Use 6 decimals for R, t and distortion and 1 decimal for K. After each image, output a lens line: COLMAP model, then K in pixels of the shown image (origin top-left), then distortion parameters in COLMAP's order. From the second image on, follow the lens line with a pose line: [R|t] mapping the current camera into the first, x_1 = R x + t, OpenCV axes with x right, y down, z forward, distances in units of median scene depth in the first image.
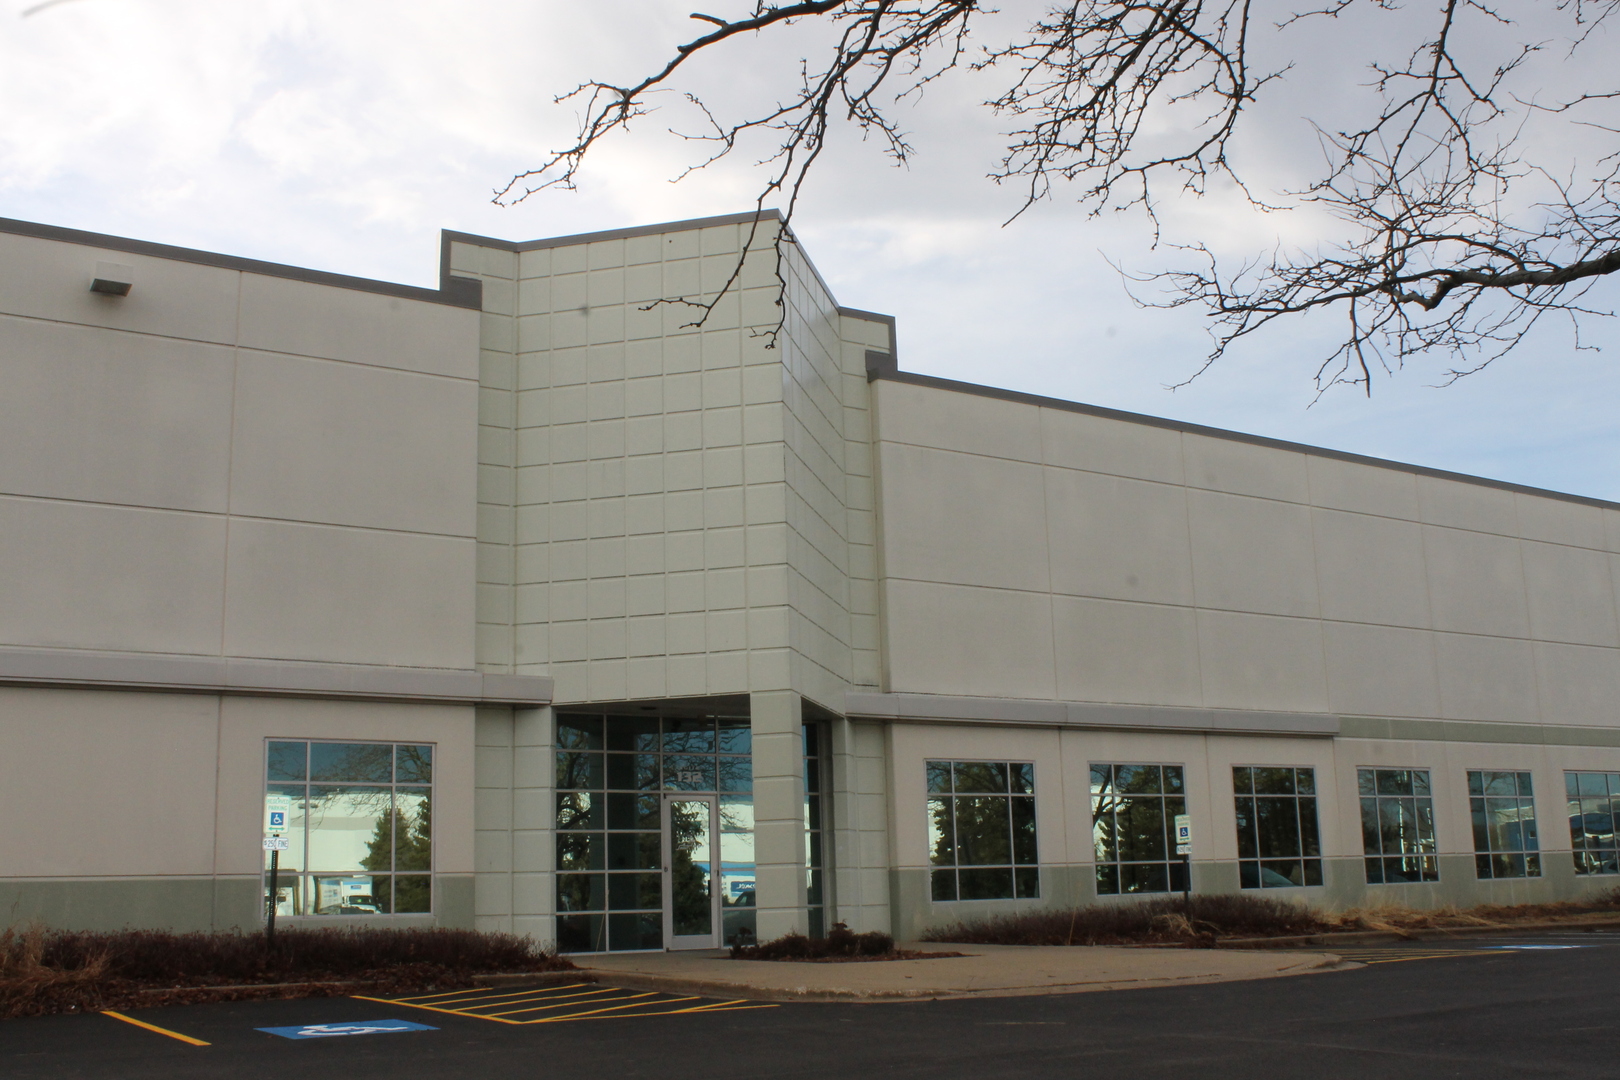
lens RADIAL K [[1642.6, 0, 809.7], [0, 1642.6, 537.9], [0, 0, 1]] dist [-0.094026, 0.000000]
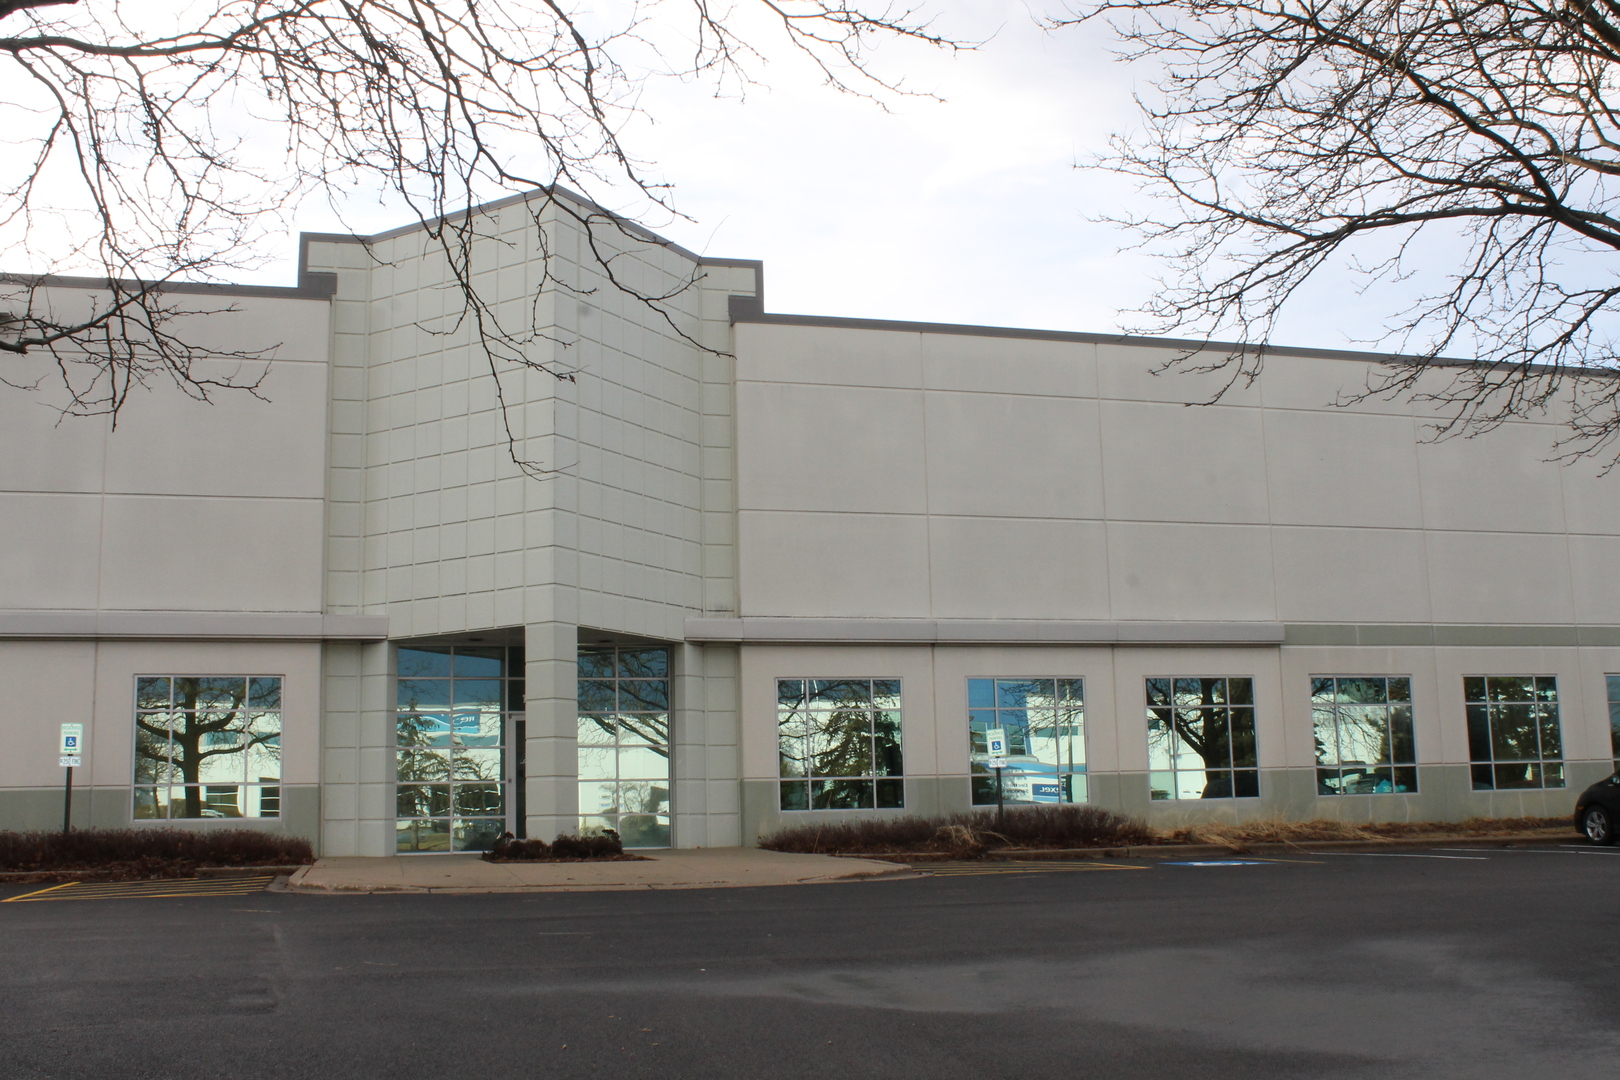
lens RADIAL K [[1642.6, 0, 807.7], [0, 1642.6, 544.8], [0, 0, 1]] dist [-0.094026, 0.000000]
pose [[0.957569, -0.041464, -0.285207, 0.401807], [0.059181, 0.996798, 0.053779, -0.008187], [0.282064, -0.068376, 0.956956, -0.013731]]
